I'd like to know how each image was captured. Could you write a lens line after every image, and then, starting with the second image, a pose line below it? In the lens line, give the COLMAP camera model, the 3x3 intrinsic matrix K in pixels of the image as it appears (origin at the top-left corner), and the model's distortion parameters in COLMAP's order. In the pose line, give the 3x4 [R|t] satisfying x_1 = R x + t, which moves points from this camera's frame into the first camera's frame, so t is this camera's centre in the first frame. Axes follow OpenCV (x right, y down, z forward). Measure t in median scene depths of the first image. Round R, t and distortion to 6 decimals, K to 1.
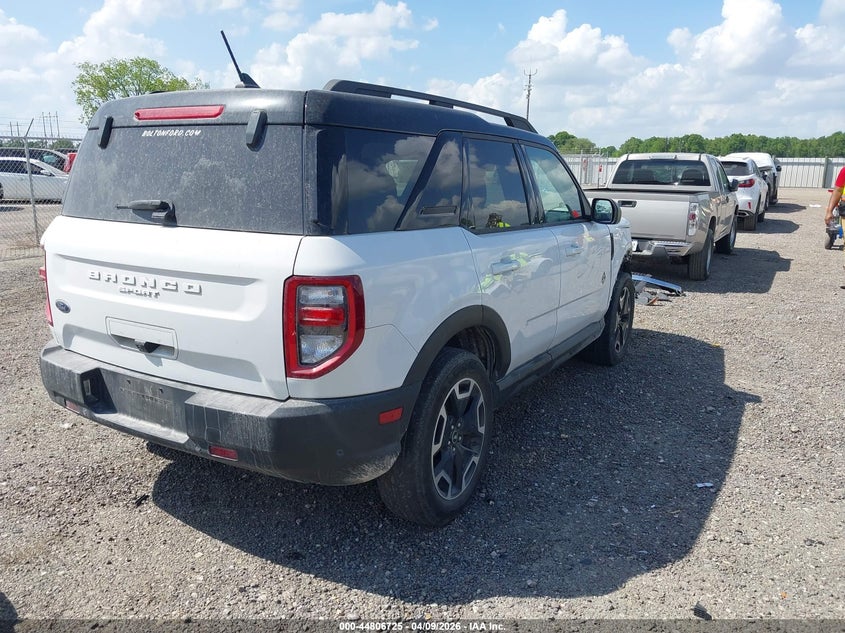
lens RADIAL K [[670.3, 0, 424.2], [0, 670.3, 334.9], [0, 0, 1]] dist [-0.005512, -0.006577]
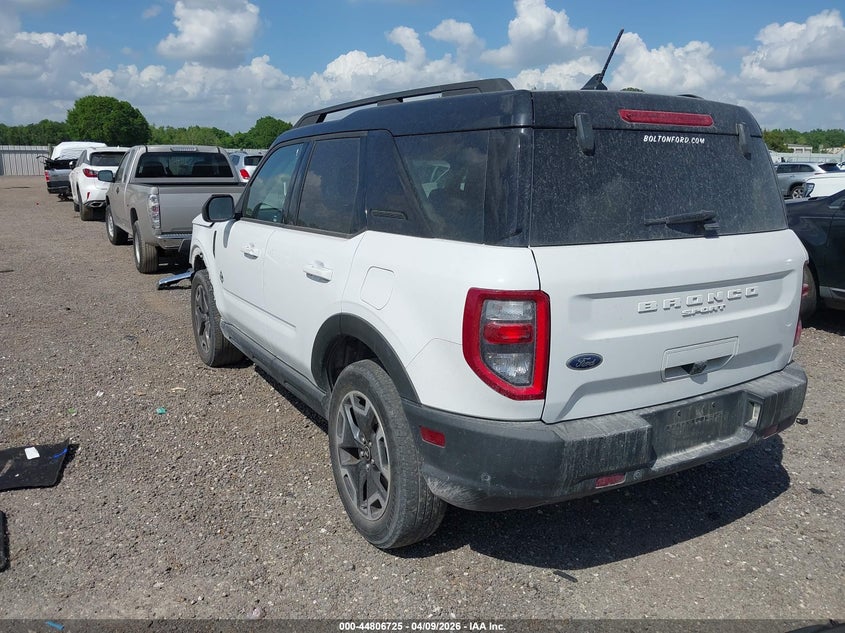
lens RADIAL K [[670.3, 0, 424.2], [0, 670.3, 334.9], [0, 0, 1]] dist [-0.005512, -0.006577]
pose [[0.498809, -0.224688, 0.837081, -0.944808], [0.210037, 0.968361, 0.134767, -0.159882], [-0.840877, 0.108595, 0.530220, 0.558957]]
